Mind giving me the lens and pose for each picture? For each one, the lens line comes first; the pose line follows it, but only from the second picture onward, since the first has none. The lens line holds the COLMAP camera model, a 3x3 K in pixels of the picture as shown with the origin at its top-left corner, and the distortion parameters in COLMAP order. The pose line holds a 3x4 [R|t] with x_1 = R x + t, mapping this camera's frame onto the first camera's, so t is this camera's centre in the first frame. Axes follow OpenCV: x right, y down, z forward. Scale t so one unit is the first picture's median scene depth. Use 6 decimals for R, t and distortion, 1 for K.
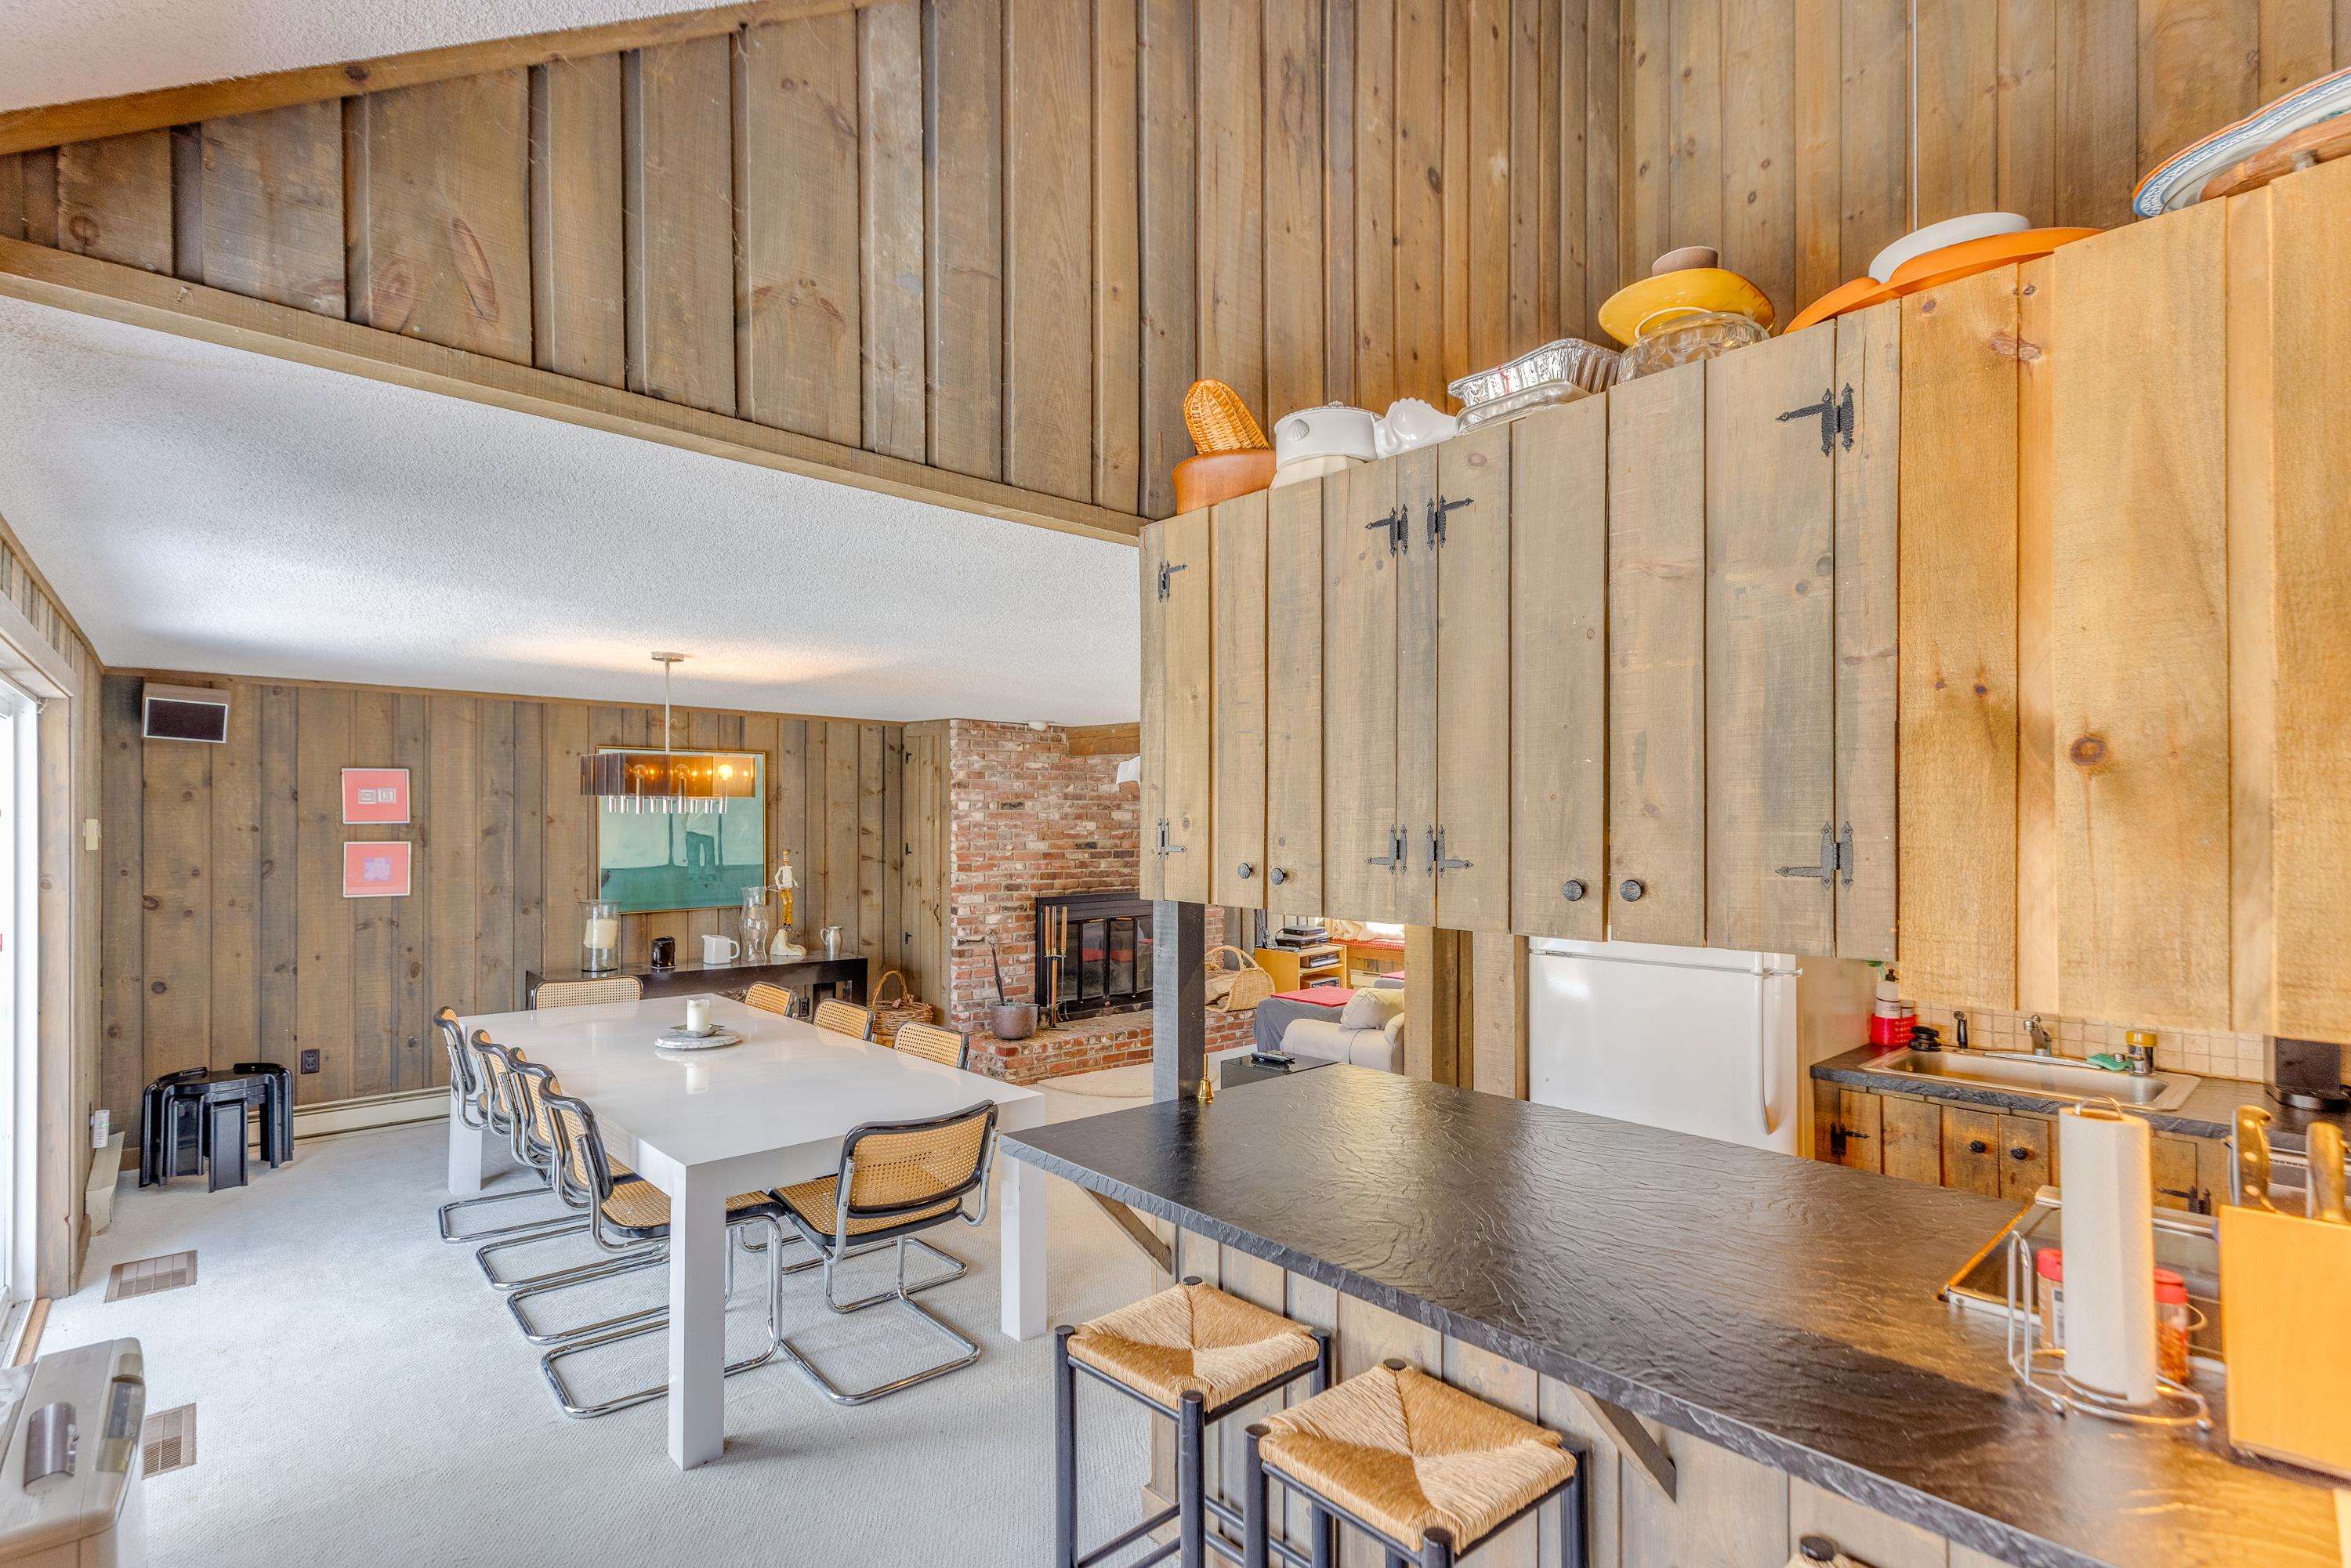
lens RADIAL K [[1103.4, 0, 1166.1], [0, 1103.4, 808.6], [0, 0, 1]] dist [0.003914, 0.000256]
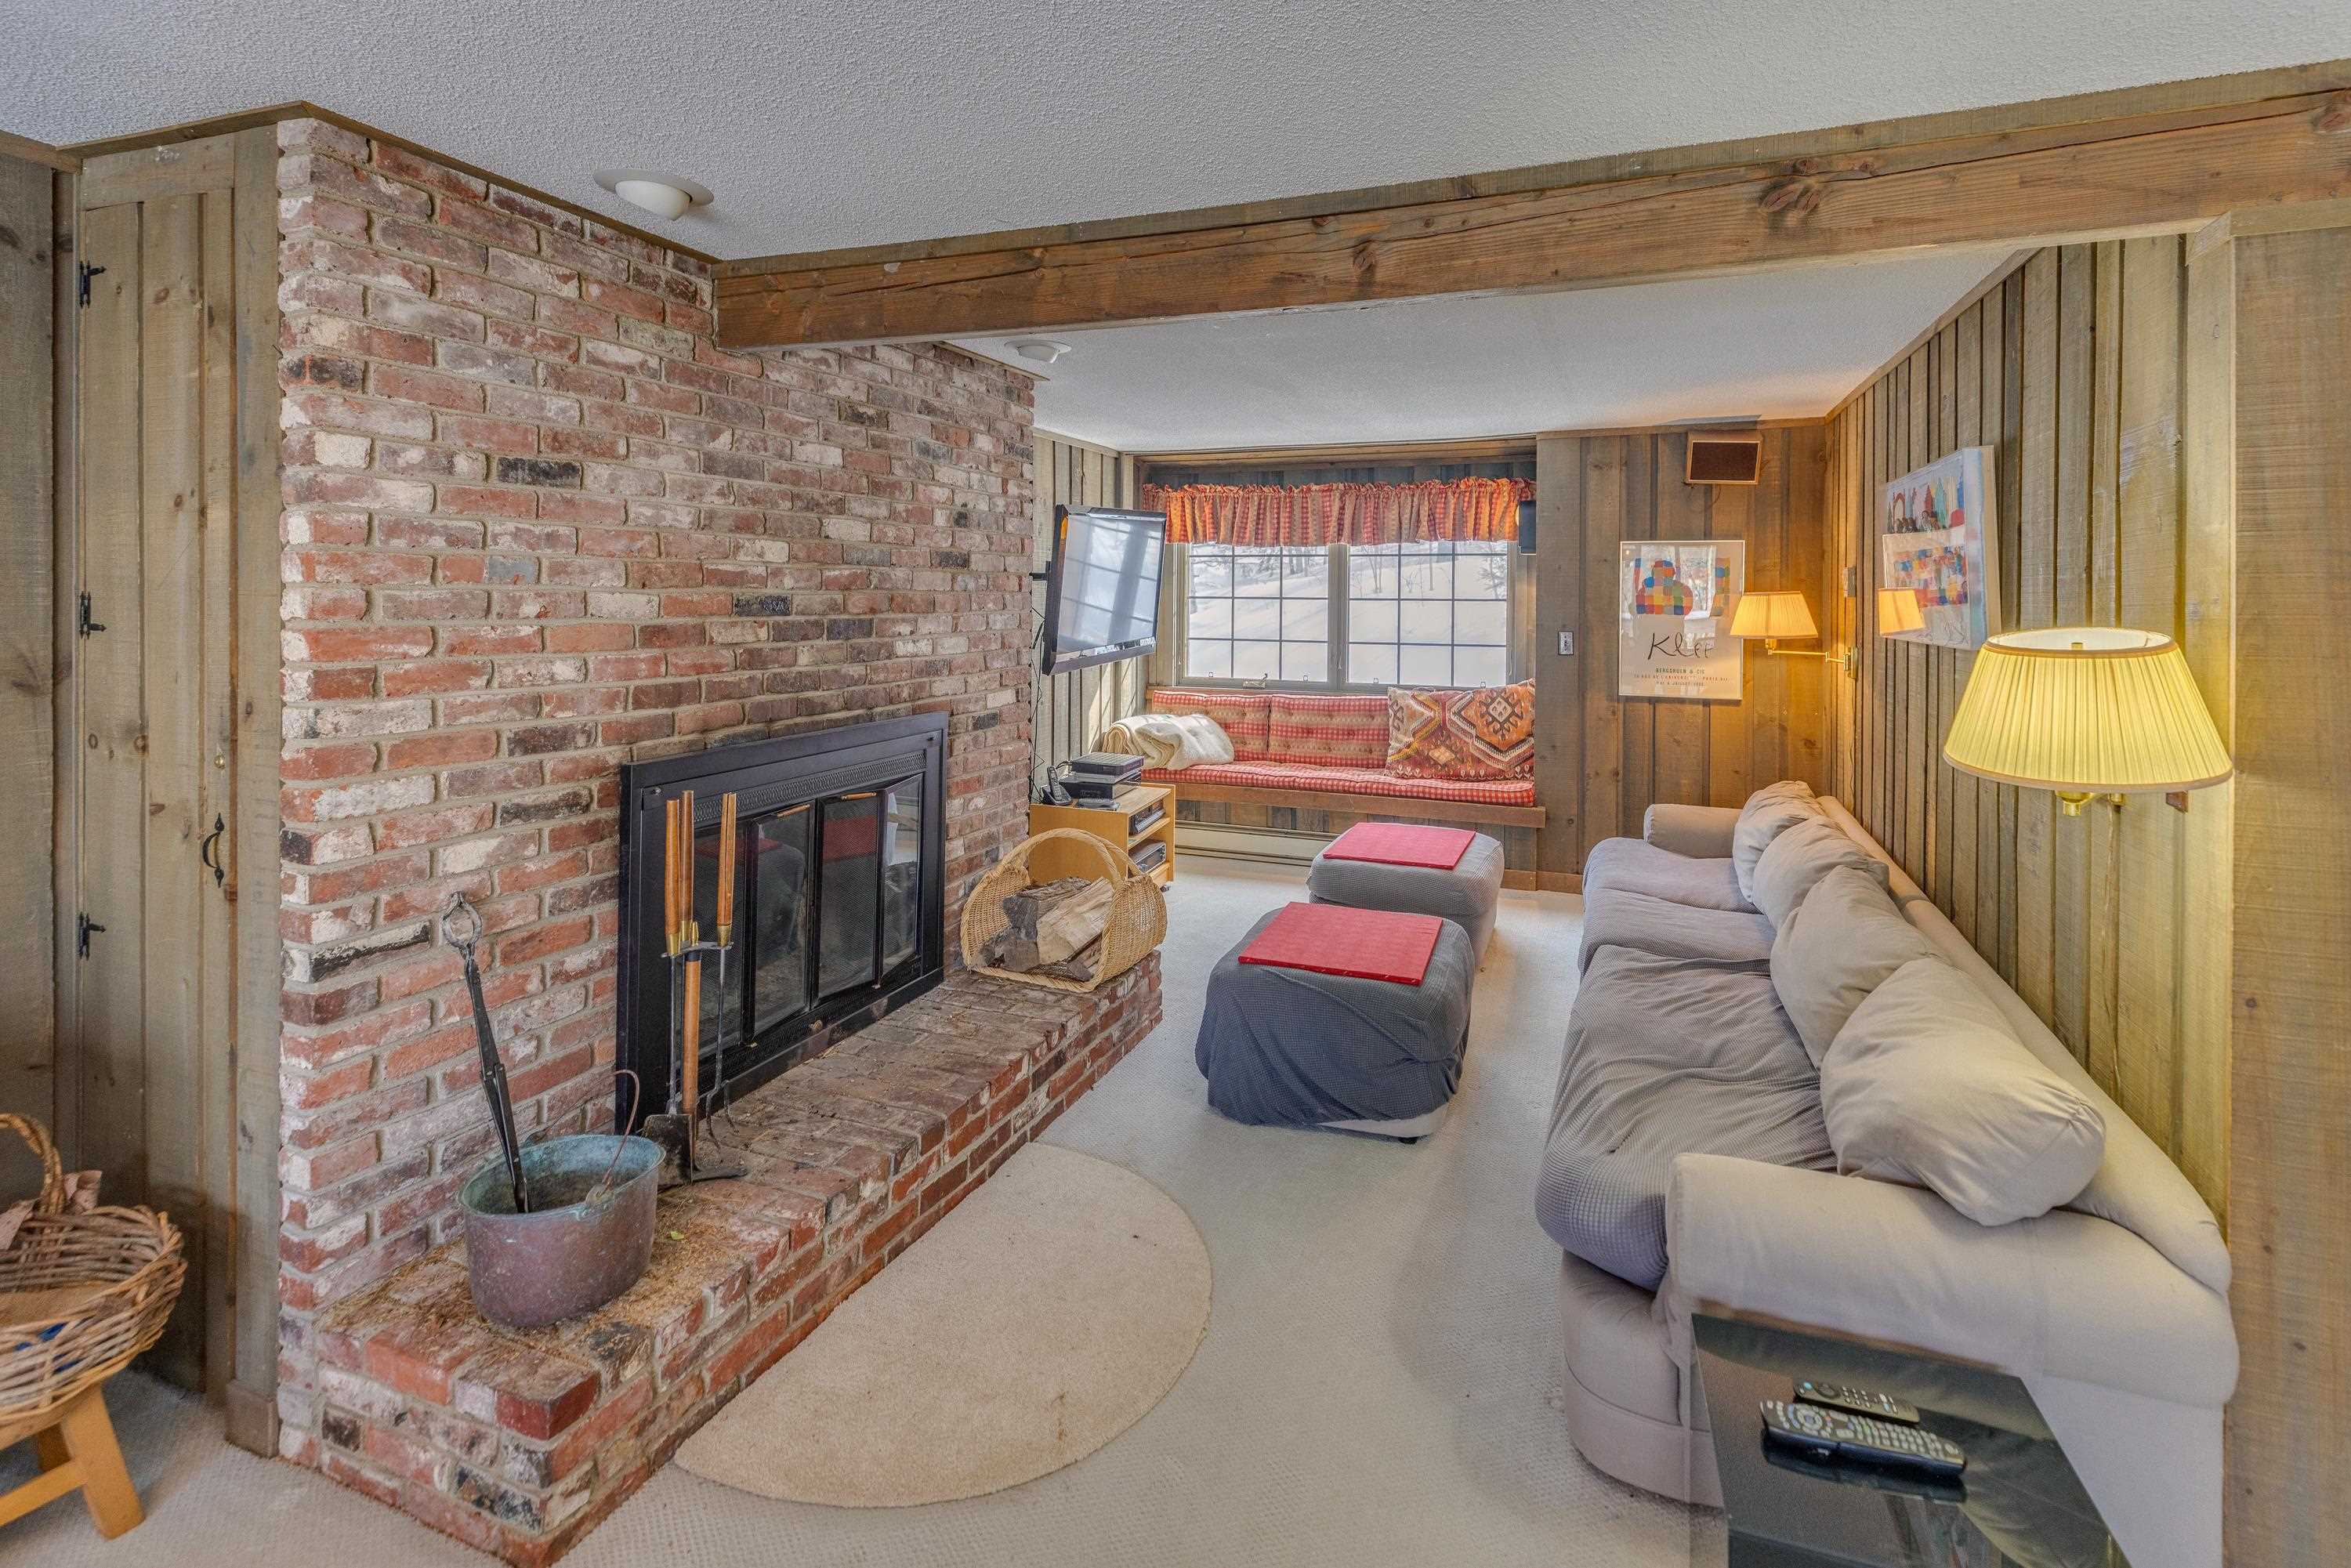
lens RADIAL K [[1103.4, 0, 1195.0], [0, 1103.4, 602.5], [0, 0, 1]] dist [0.003914, 0.000256]
pose [[0.890313, 0.005338, 0.455318, -0.127944], [-0.014971, 0.999734, 0.017554, 0.027629], [-0.455103, -0.022446, 0.890156, 0.704285]]
